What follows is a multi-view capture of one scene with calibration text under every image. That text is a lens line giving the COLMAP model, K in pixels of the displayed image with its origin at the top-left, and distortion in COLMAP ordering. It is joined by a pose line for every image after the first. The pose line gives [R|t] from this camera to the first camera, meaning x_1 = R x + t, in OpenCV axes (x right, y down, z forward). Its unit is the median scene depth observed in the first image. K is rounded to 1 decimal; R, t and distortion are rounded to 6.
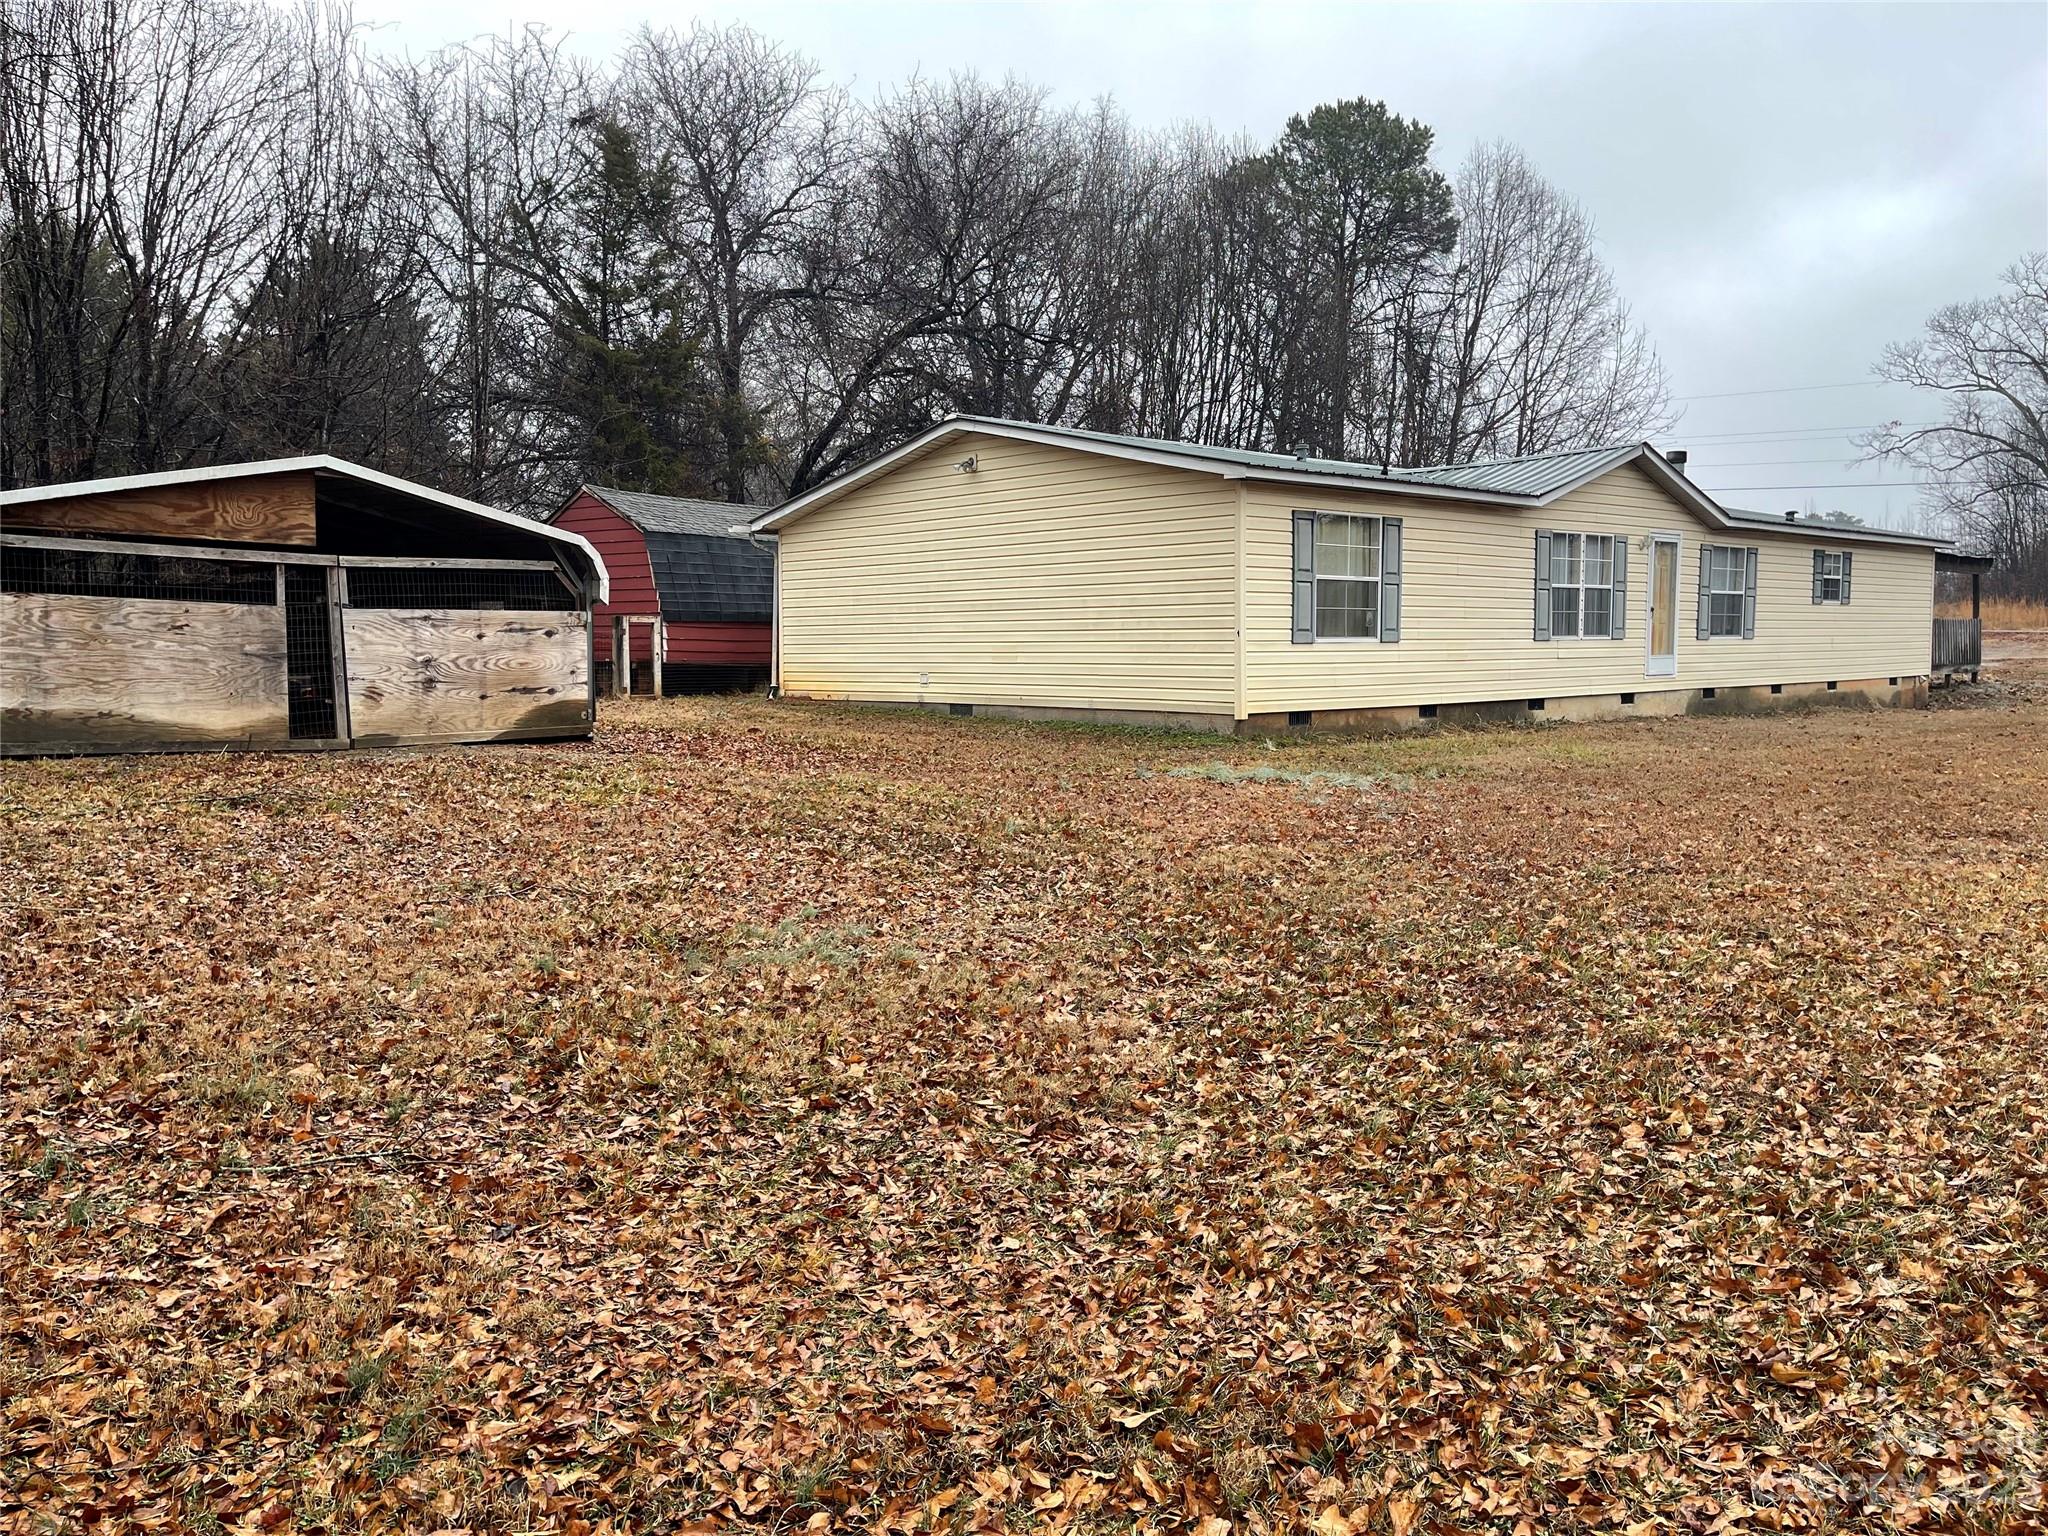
lens RADIAL K [[1558.4, 0, 1024.0], [0, 1558.4, 768.0], [0, 0, 1]] dist [0.088138, -0.111238]
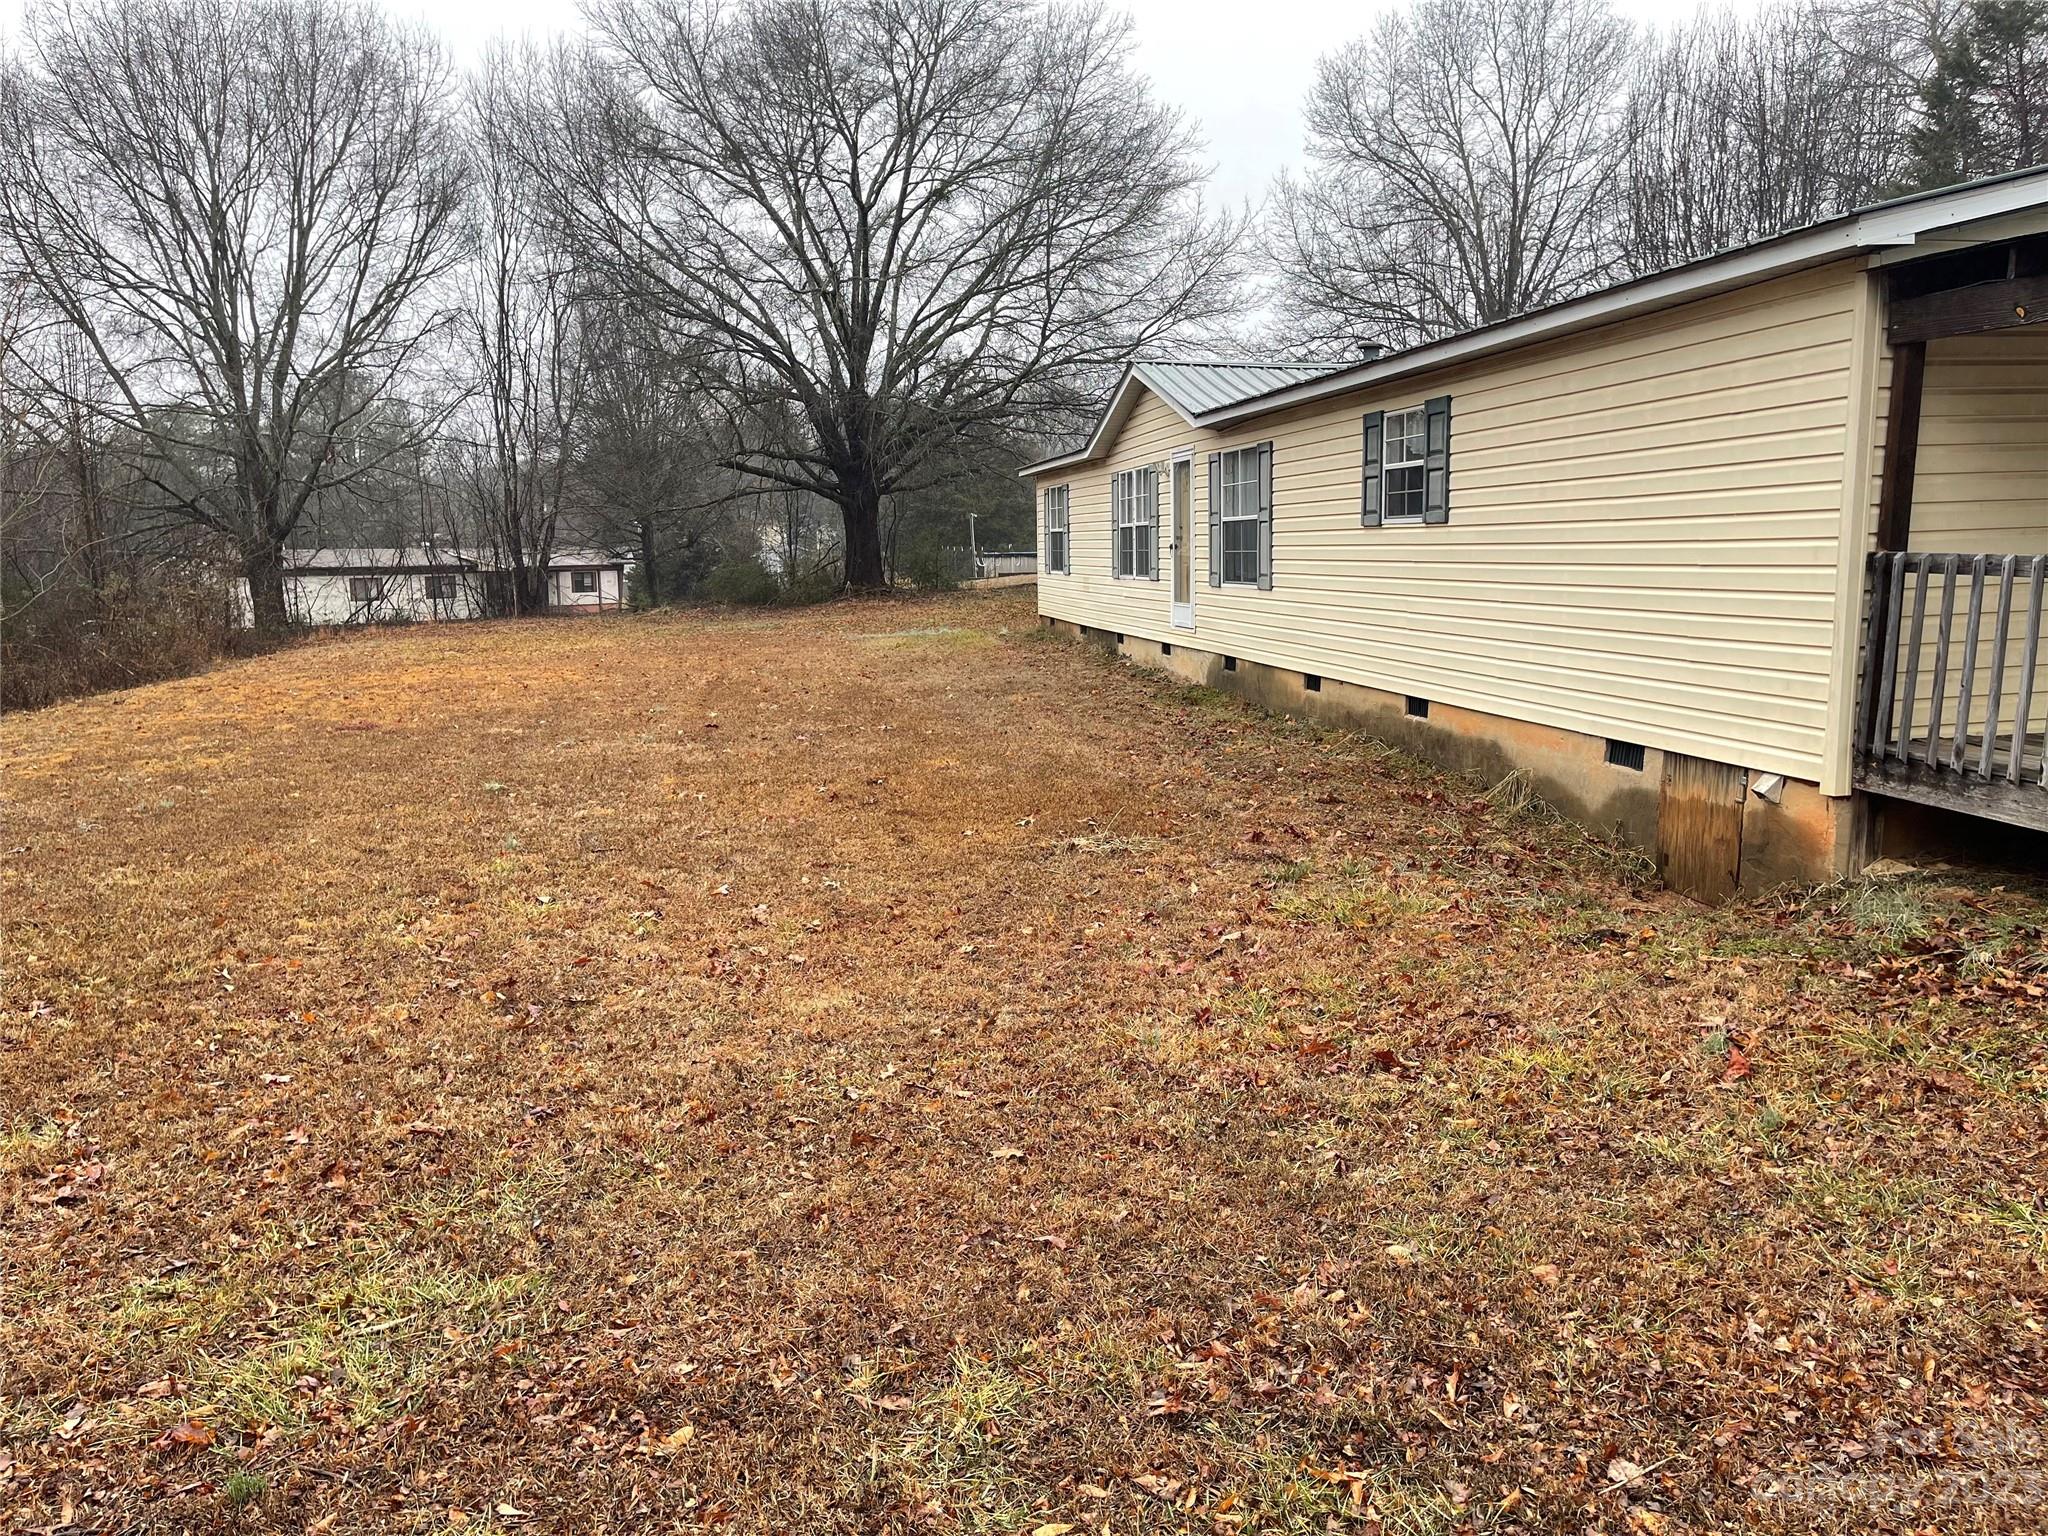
lens RADIAL K [[1558.4, 0, 1024.0], [0, 1558.4, 768.0], [0, 0, 1]] dist [0.088138, -0.111238]
pose [[-0.553575, 0.136806, -0.821486, 1.031882], [-0.039059, 0.981064, 0.189702, -0.126400], [0.831883, 0.137101, -0.537749, 1.263020]]
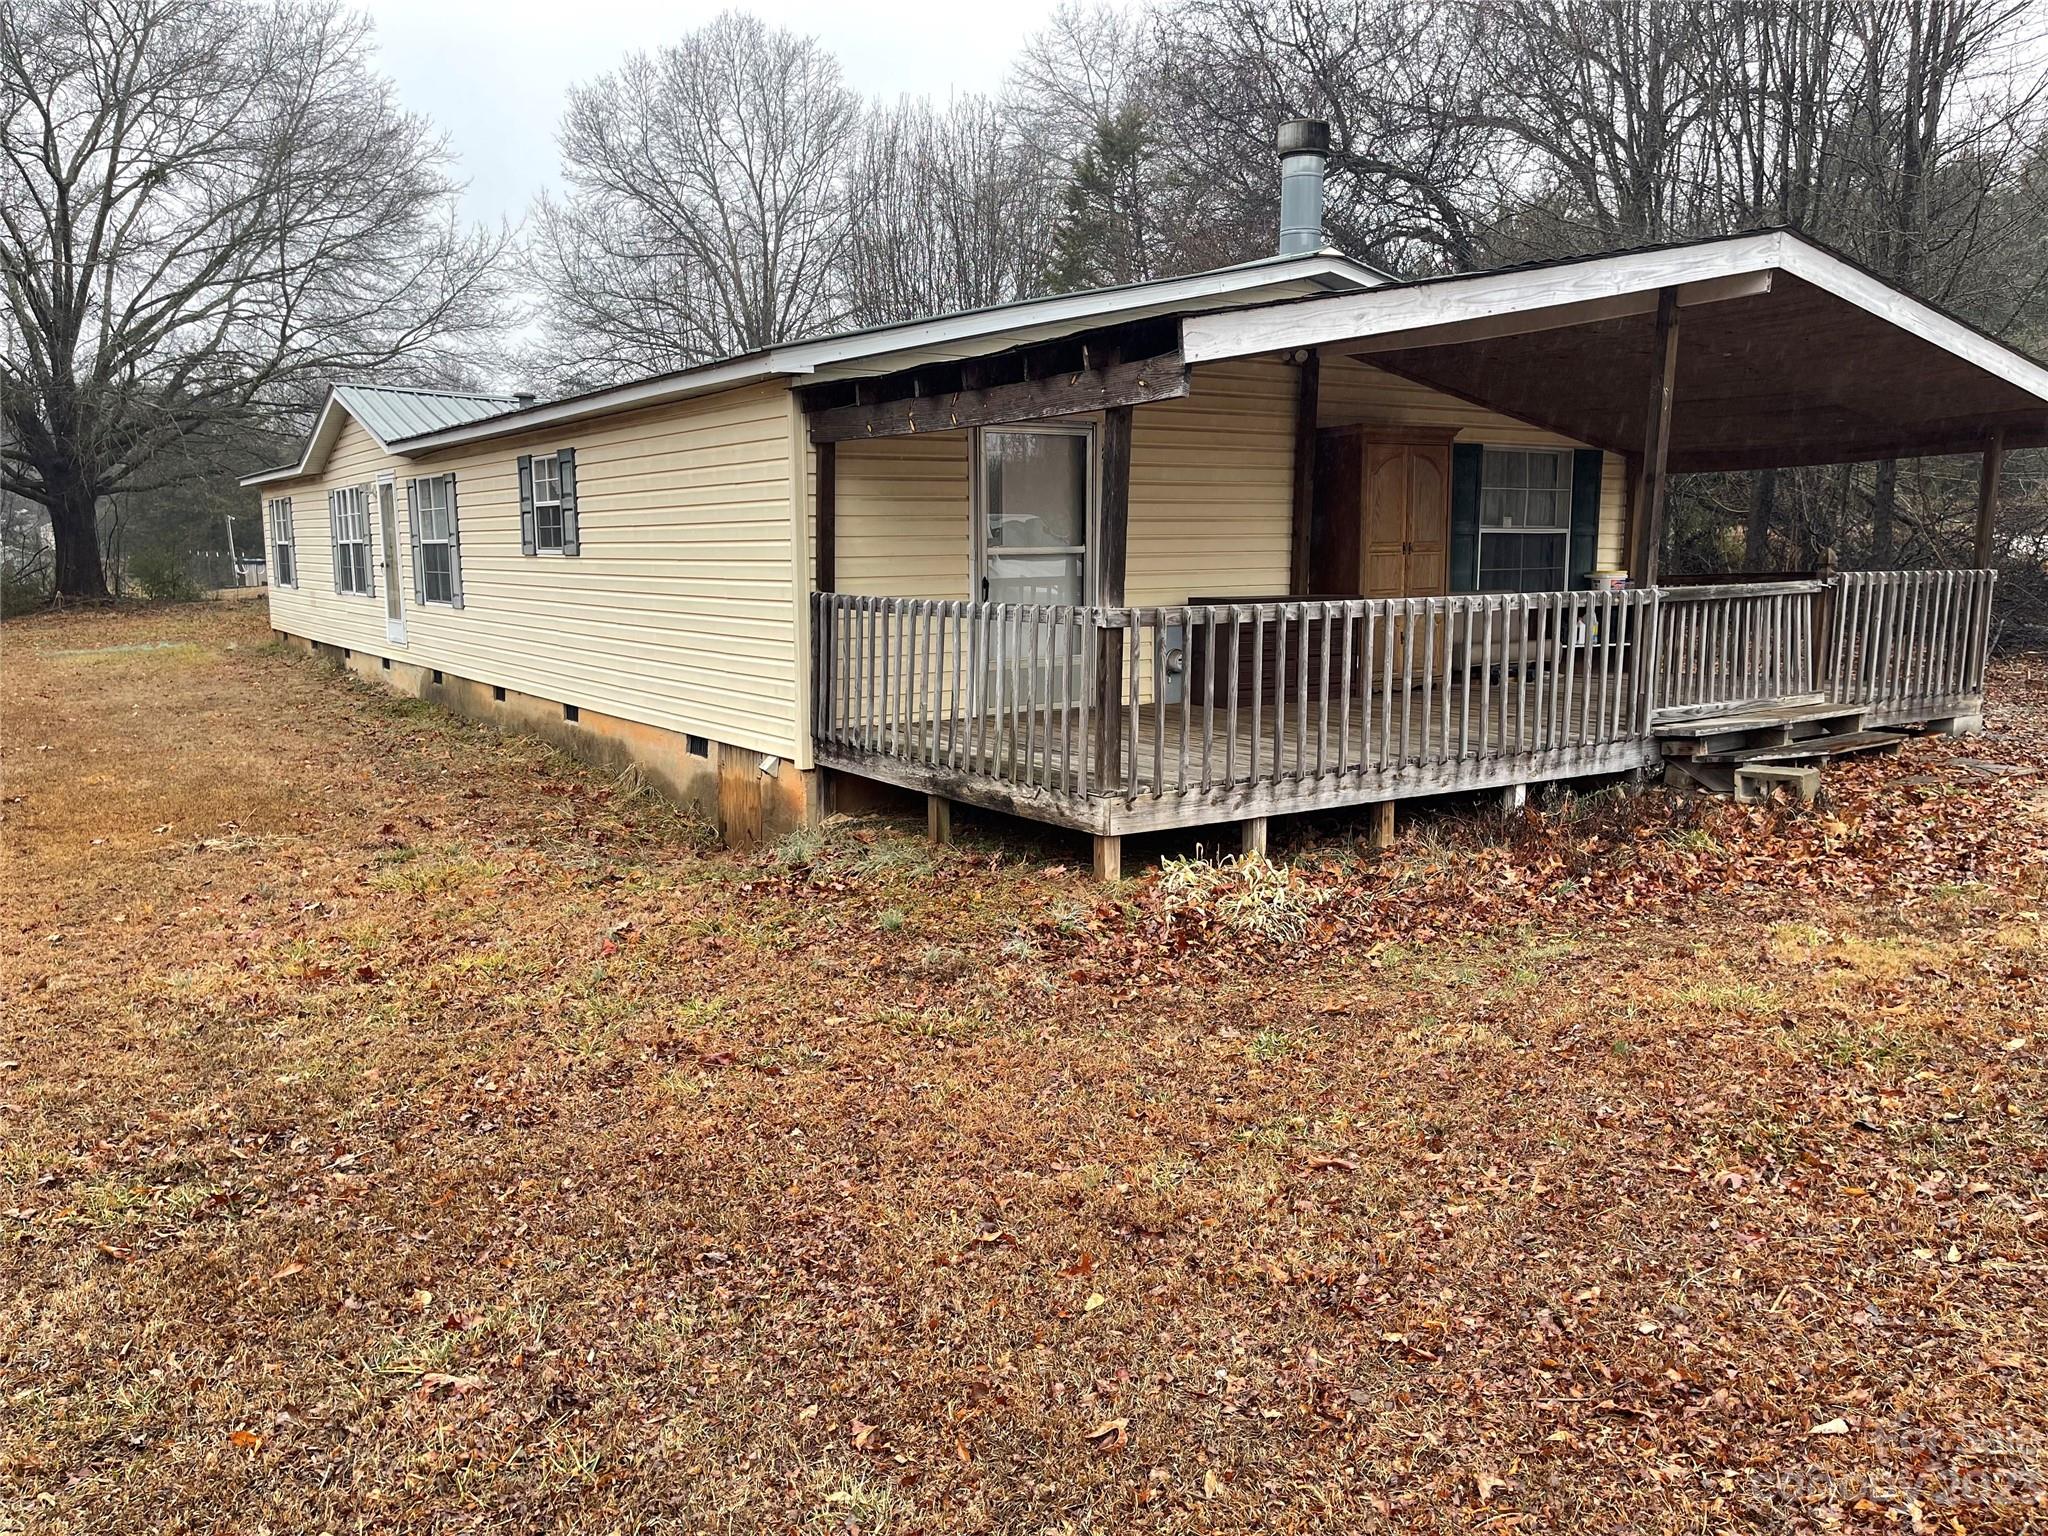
lens RADIAL K [[1558.4, 0, 1024.0], [0, 1558.4, 768.0], [0, 0, 1]] dist [0.088138, -0.111238]
pose [[-0.171401, 0.146695, -0.974219, 1.086510], [-0.069486, 0.984590, 0.160482, -0.139826], [0.982748, 0.095201, -0.158566, 1.351638]]
